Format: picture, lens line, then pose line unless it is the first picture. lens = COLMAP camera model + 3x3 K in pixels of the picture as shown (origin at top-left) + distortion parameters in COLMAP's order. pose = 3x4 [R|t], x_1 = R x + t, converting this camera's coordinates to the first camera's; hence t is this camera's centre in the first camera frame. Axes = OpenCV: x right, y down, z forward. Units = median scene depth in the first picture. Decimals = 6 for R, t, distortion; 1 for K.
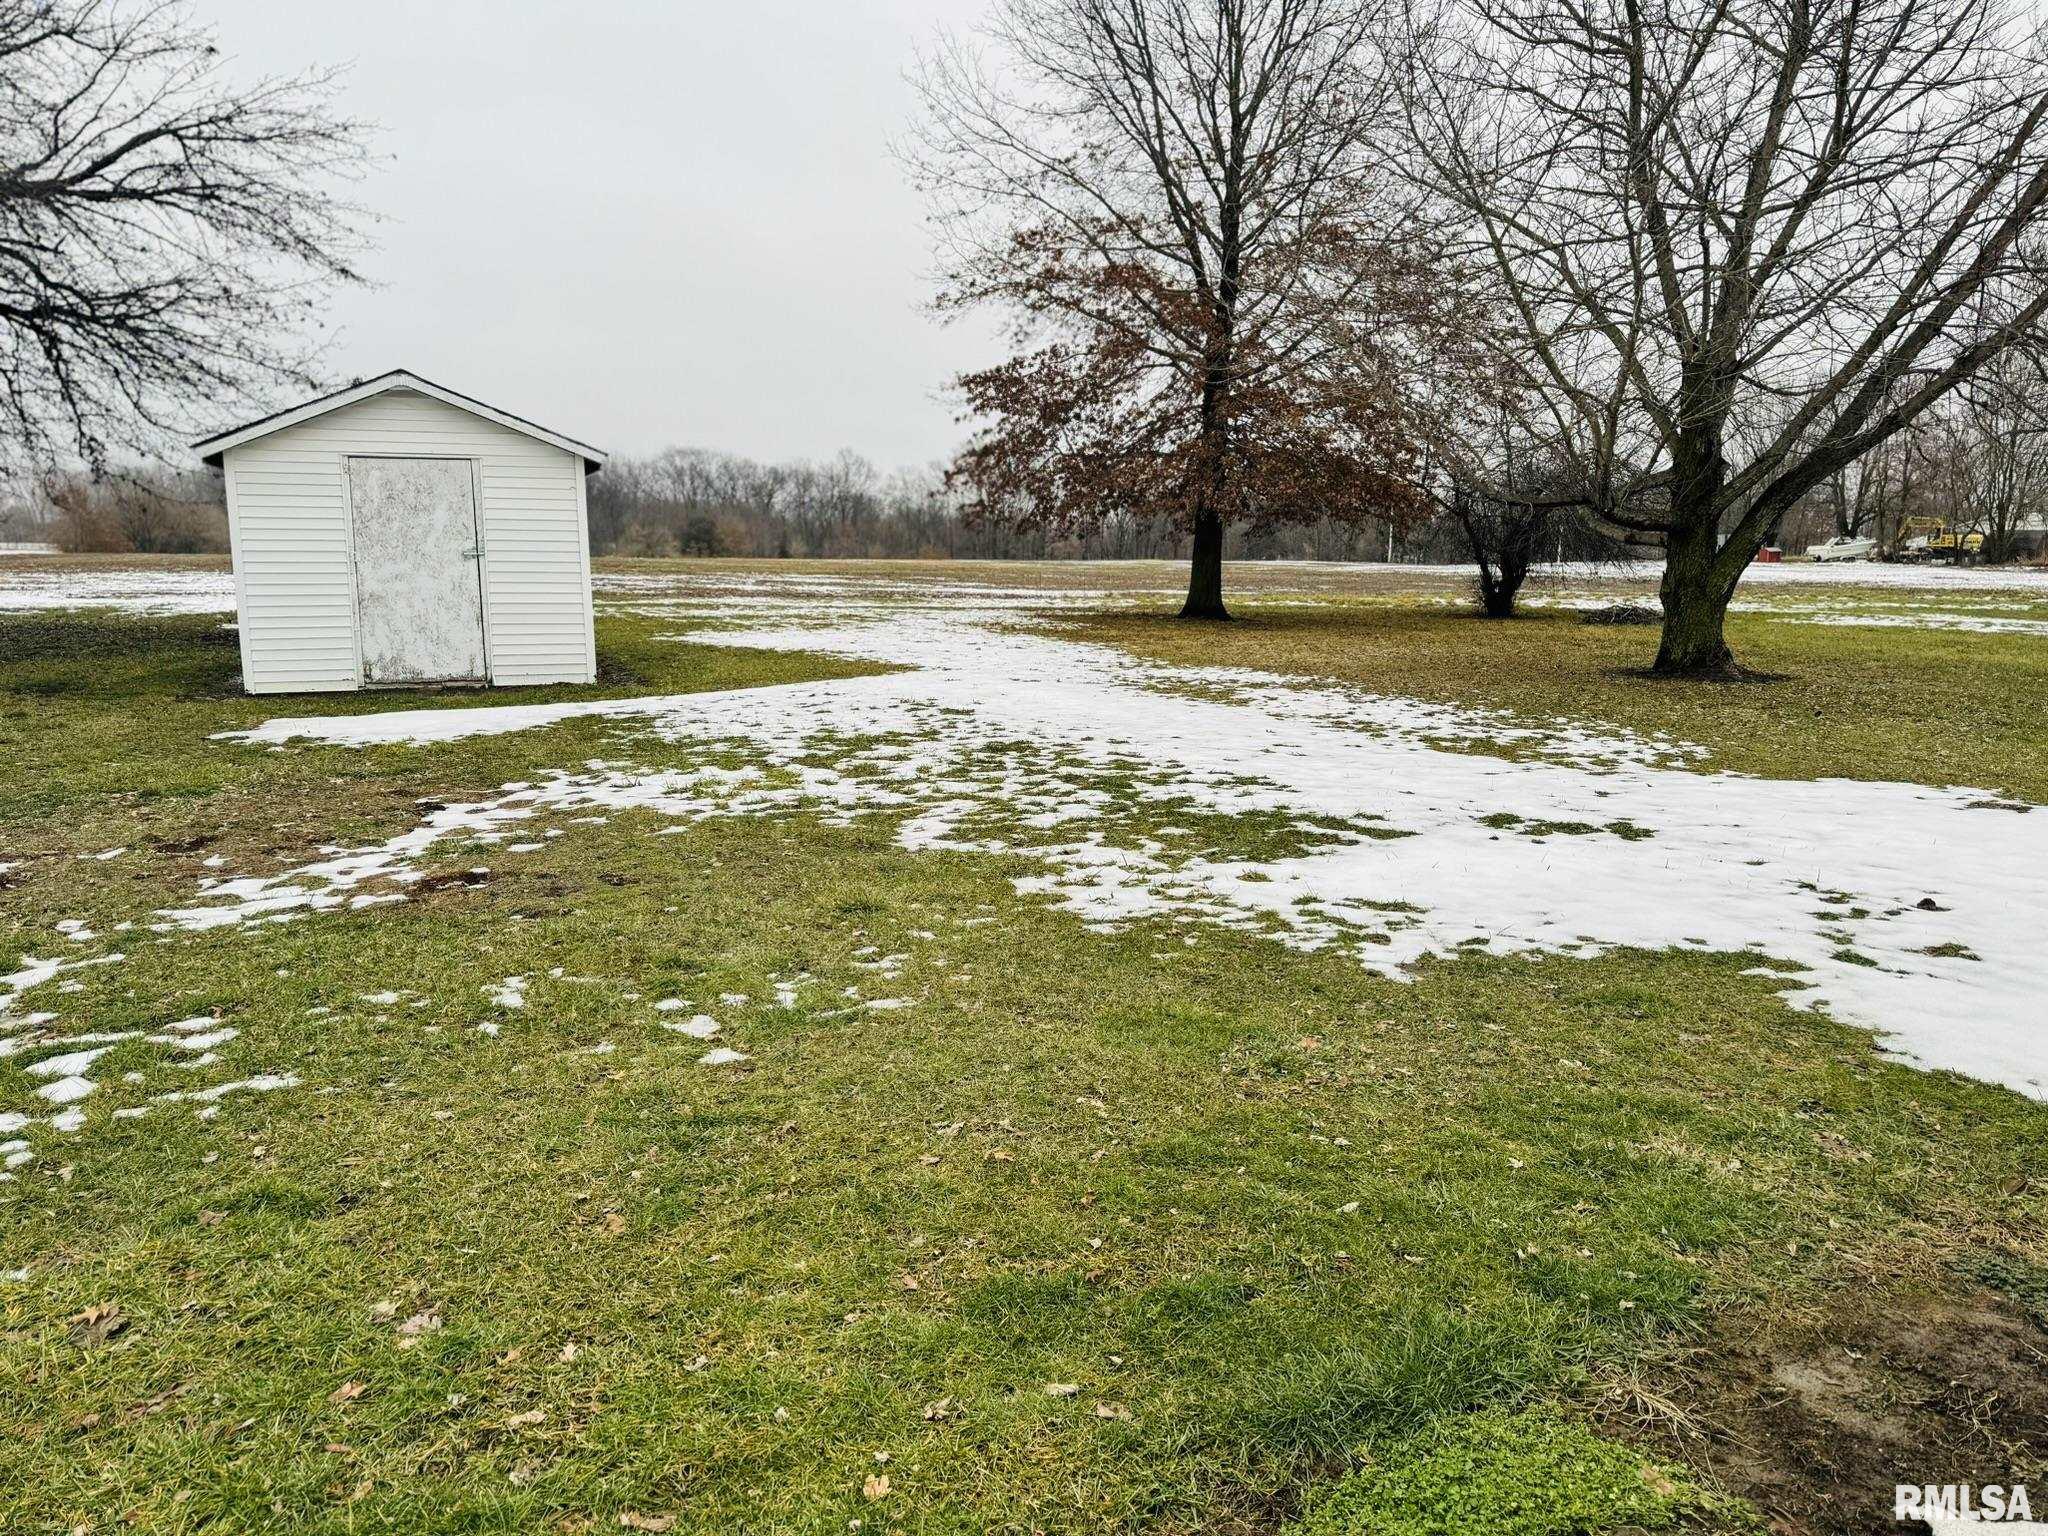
lens RADIAL K [[1461.9, 0, 1024.0], [0, 1461.9, 768.0], [0, 0, 1]] dist [0.038043, -0.047656]
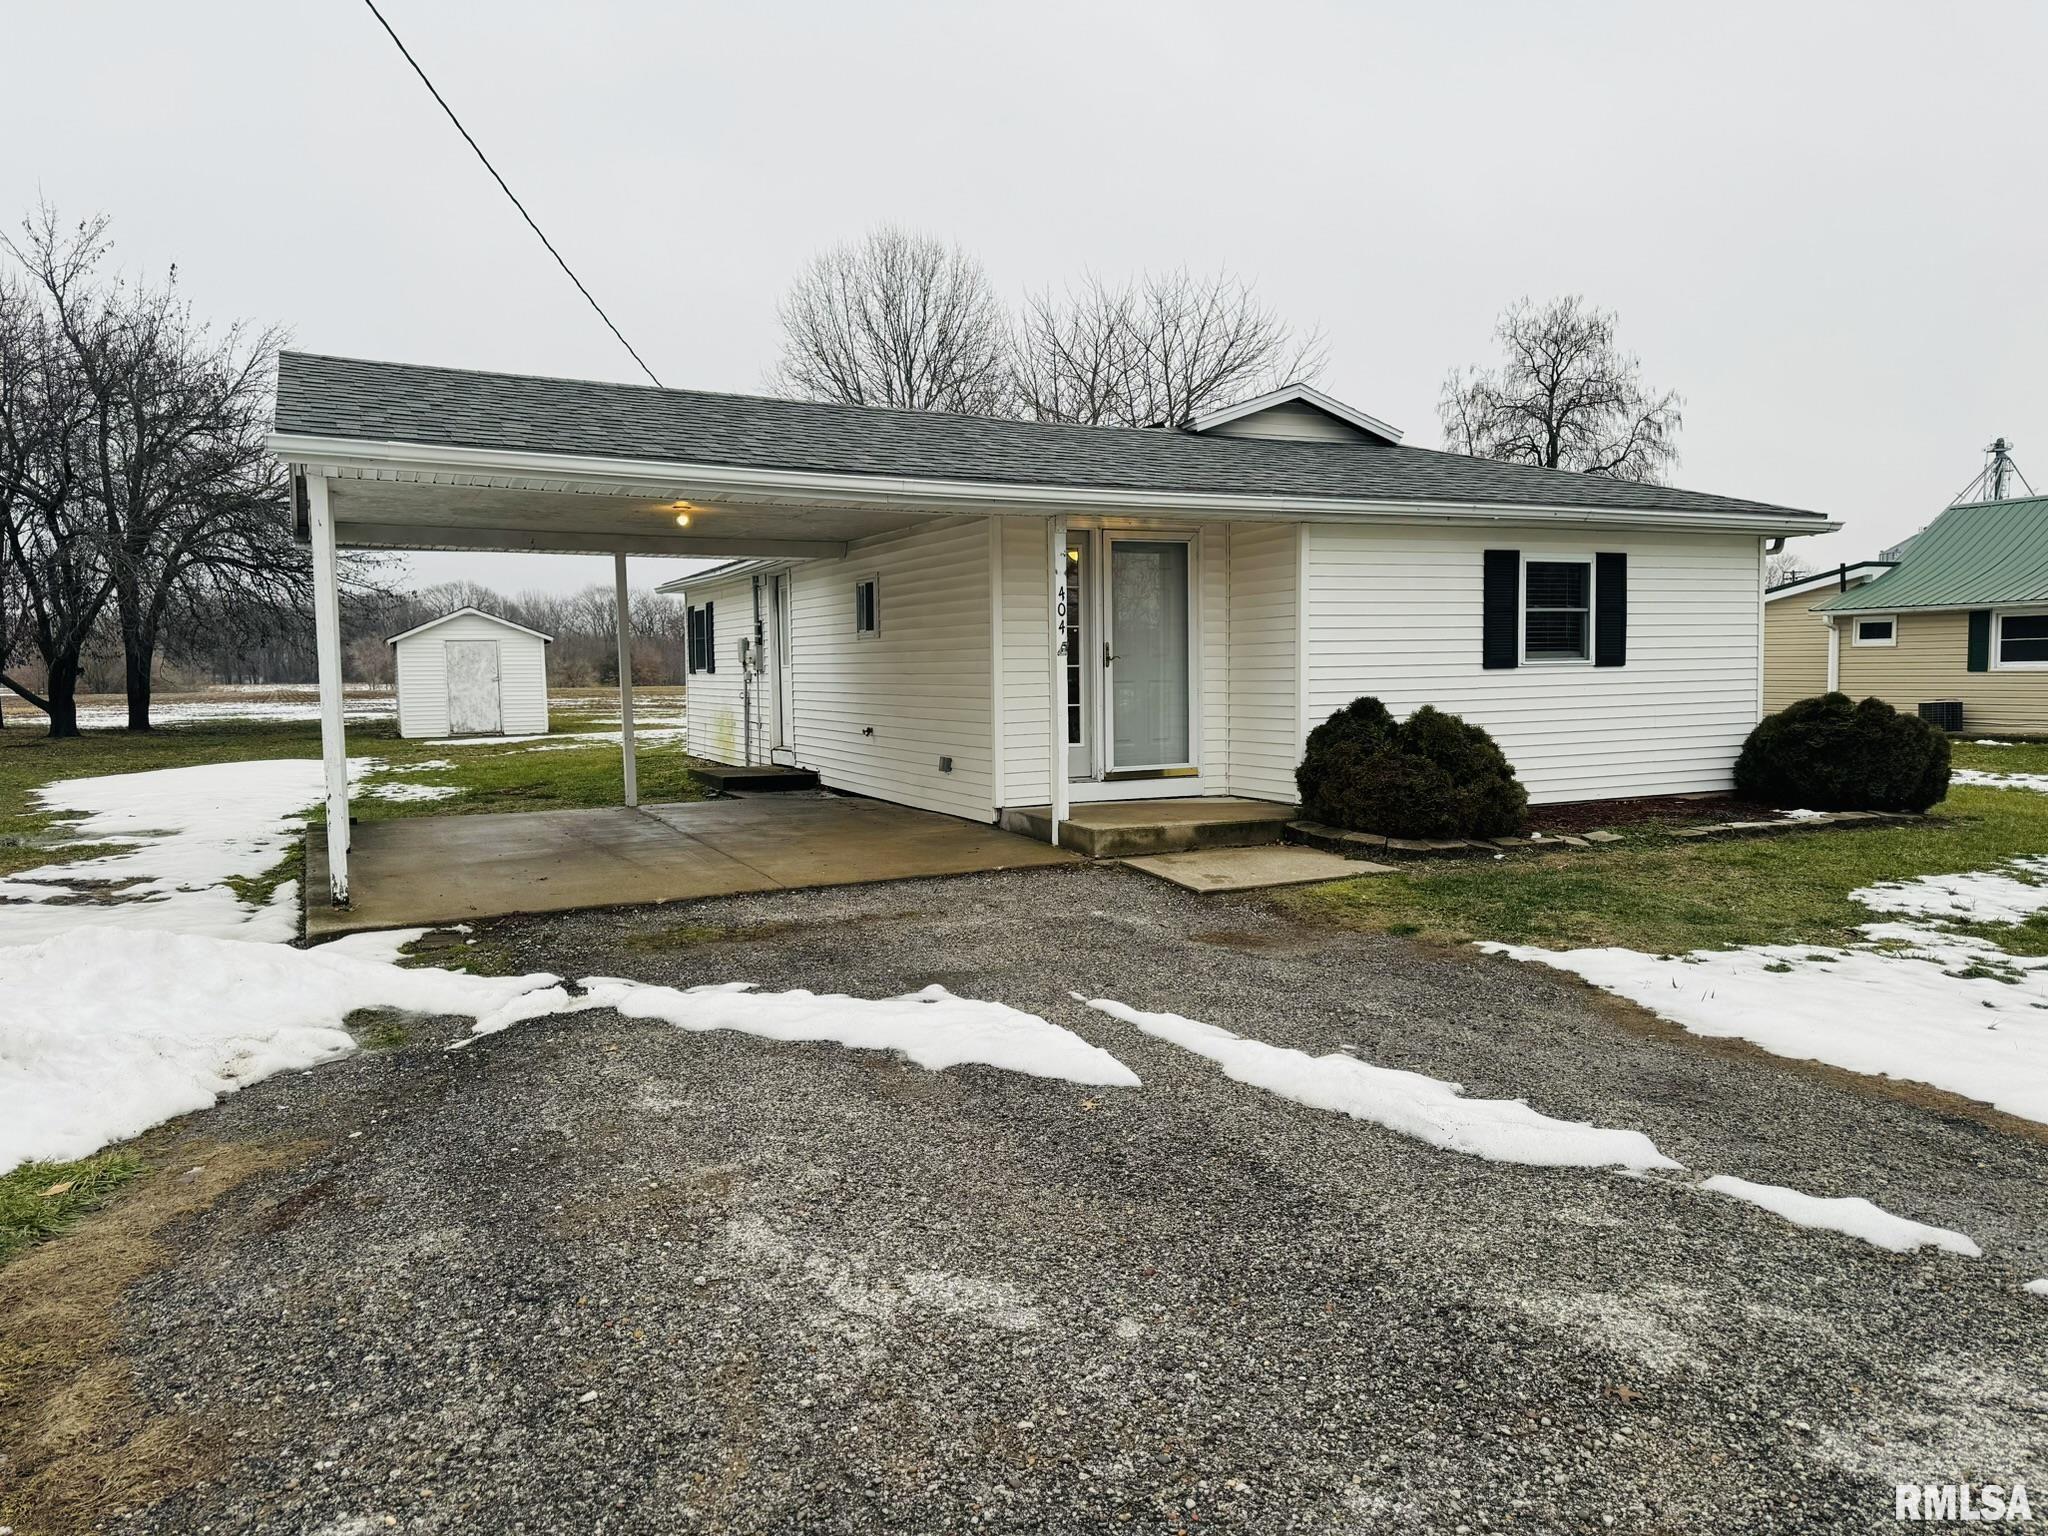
lens RADIAL K [[1461.9, 0, 1024.0], [0, 1461.9, 768.0], [0, 0, 1]] dist [0.038043, -0.047656]
pose [[0.998482, -0.021578, 0.050680, 0.357092], [0.025737, 0.996224, -0.082917, 0.217840], [-0.048700, 0.084096, 0.995267, -1.405117]]
